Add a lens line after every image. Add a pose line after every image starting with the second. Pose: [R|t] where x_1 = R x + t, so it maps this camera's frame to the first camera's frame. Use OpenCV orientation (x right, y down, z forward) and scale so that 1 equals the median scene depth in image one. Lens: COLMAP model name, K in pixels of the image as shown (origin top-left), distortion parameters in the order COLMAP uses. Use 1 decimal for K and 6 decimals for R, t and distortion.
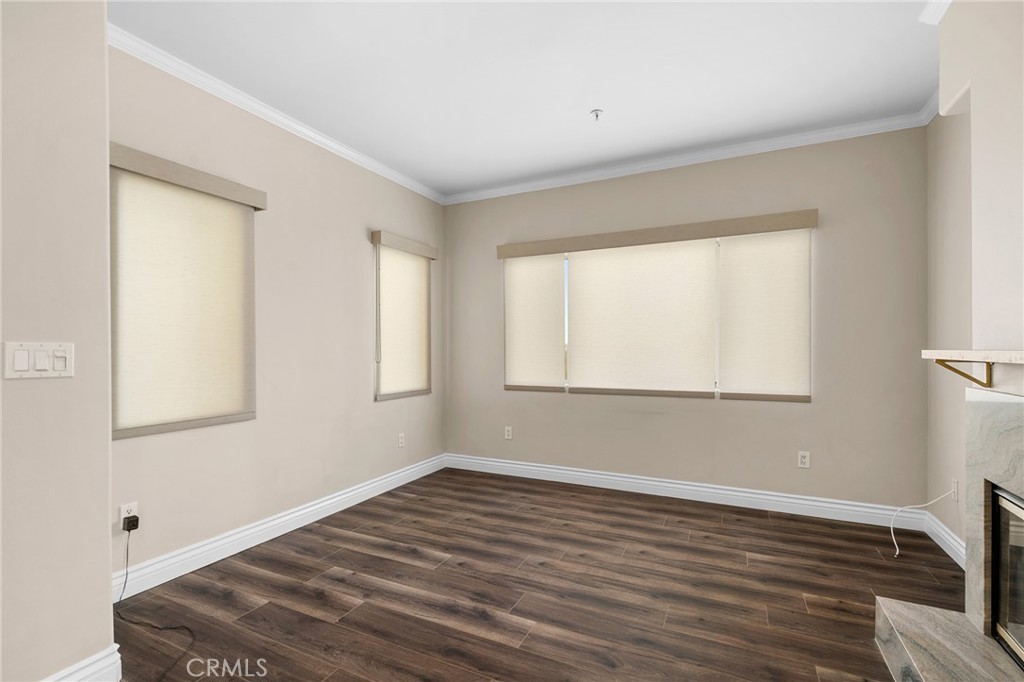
lens RADIAL K [[459.2, 0, 519.5], [0, 459.2, 349.9], [0, 0, 1]] dist [0.001450, -0.000305]
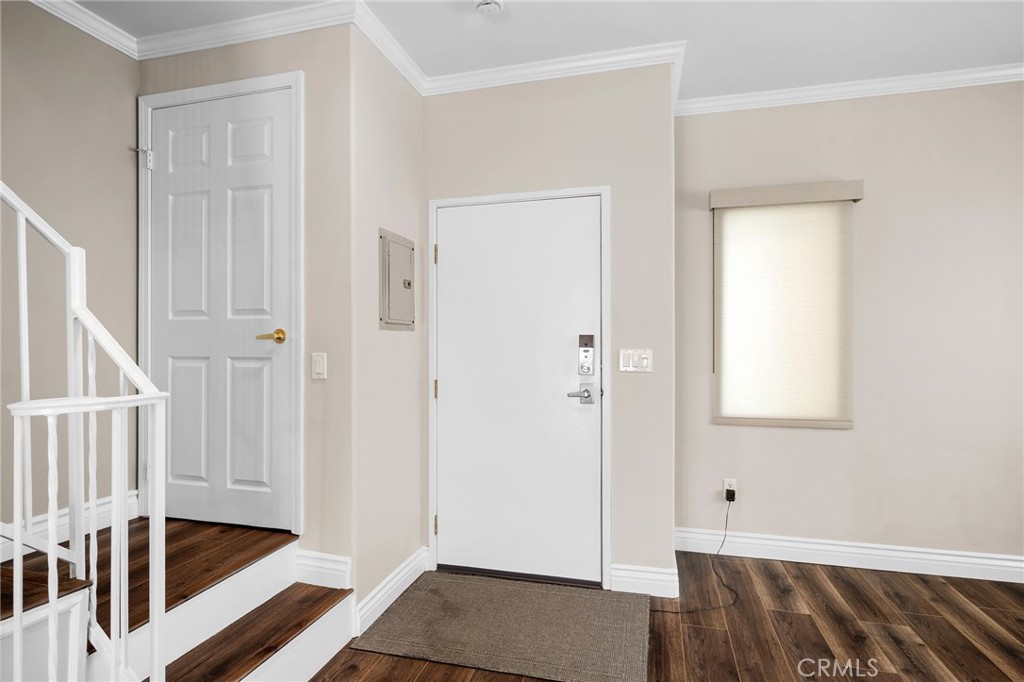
lens RADIAL K [[539.6, 0, 512.3], [0, 539.6, 337.8], [0, 0, 1]] dist [-0.000135, -0.000656]
pose [[0.180876, -0.012847, -0.983422, 0.387021], [-0.005517, 0.999886, -0.014077, -0.014155], [0.983490, 0.007972, 0.180785, 0.141147]]
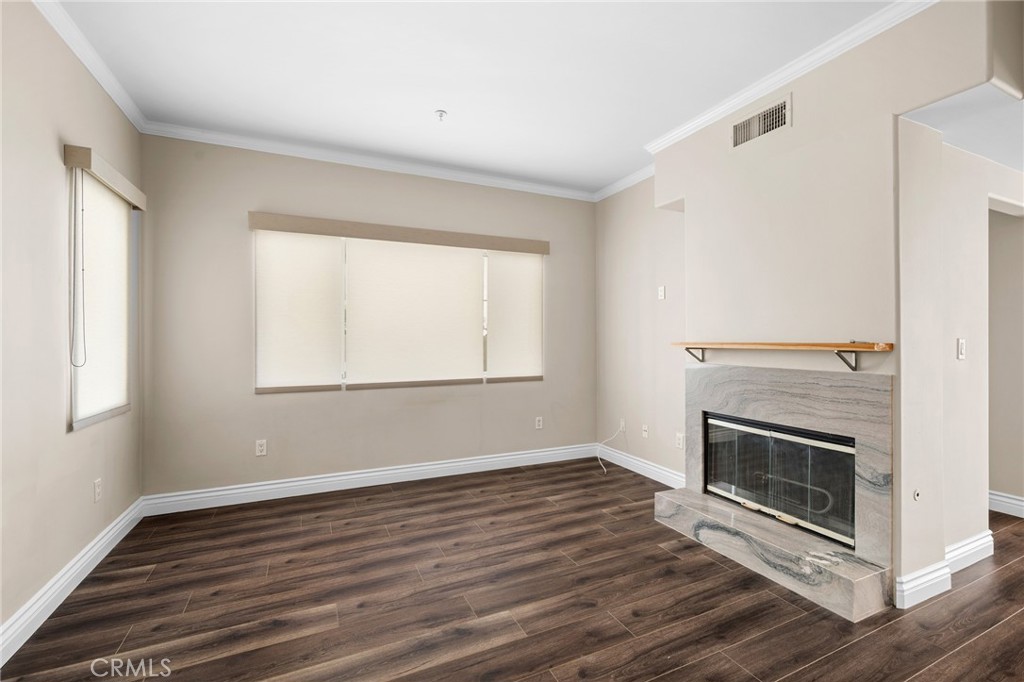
lens RADIAL K [[437.7, 0, 515.2], [0, 437.7, 340.2], [0, 0, 1]] dist [0.004726, -0.001563]
pose [[0.639466, 0.000871, 0.768819, -0.538097], [0.005218, 0.999971, -0.005473, -0.001019], [-0.768802, 0.007512, 0.639443, 0.277226]]
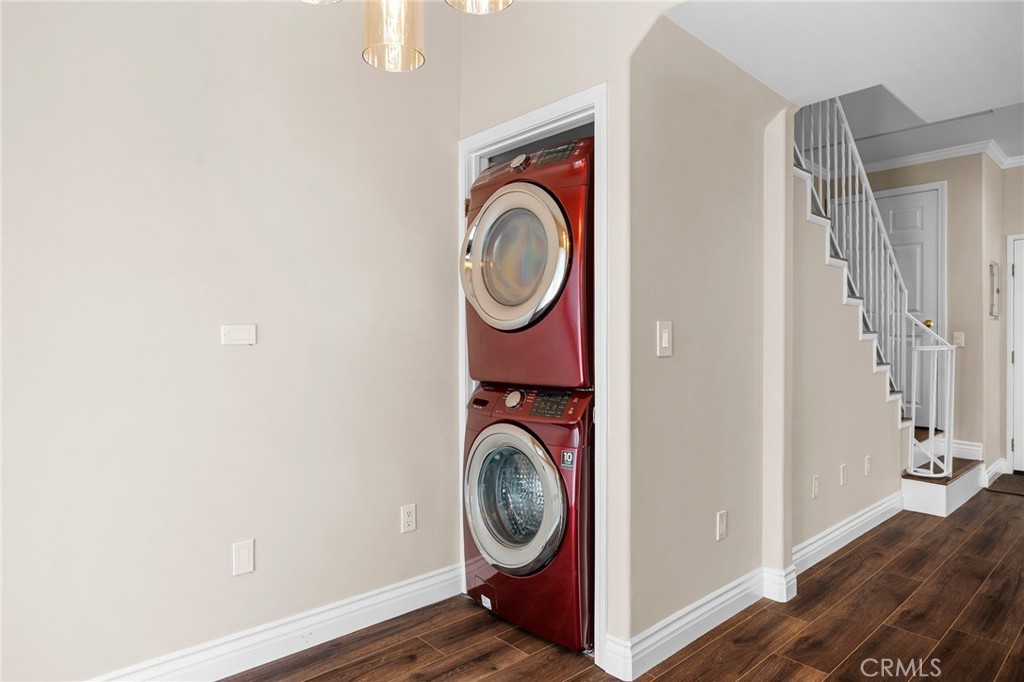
lens RADIAL K [[590.9, 0, 500.9], [0, 590.9, 334.6], [0, 0, 1]] dist [-0.002177, 0.000681]
pose [[-0.388185, -0.002392, -0.921578, 1.655626], [-0.012198, 0.999922, 0.002543, 0.018017], [0.921501, 0.012228, -0.388184, -0.598734]]
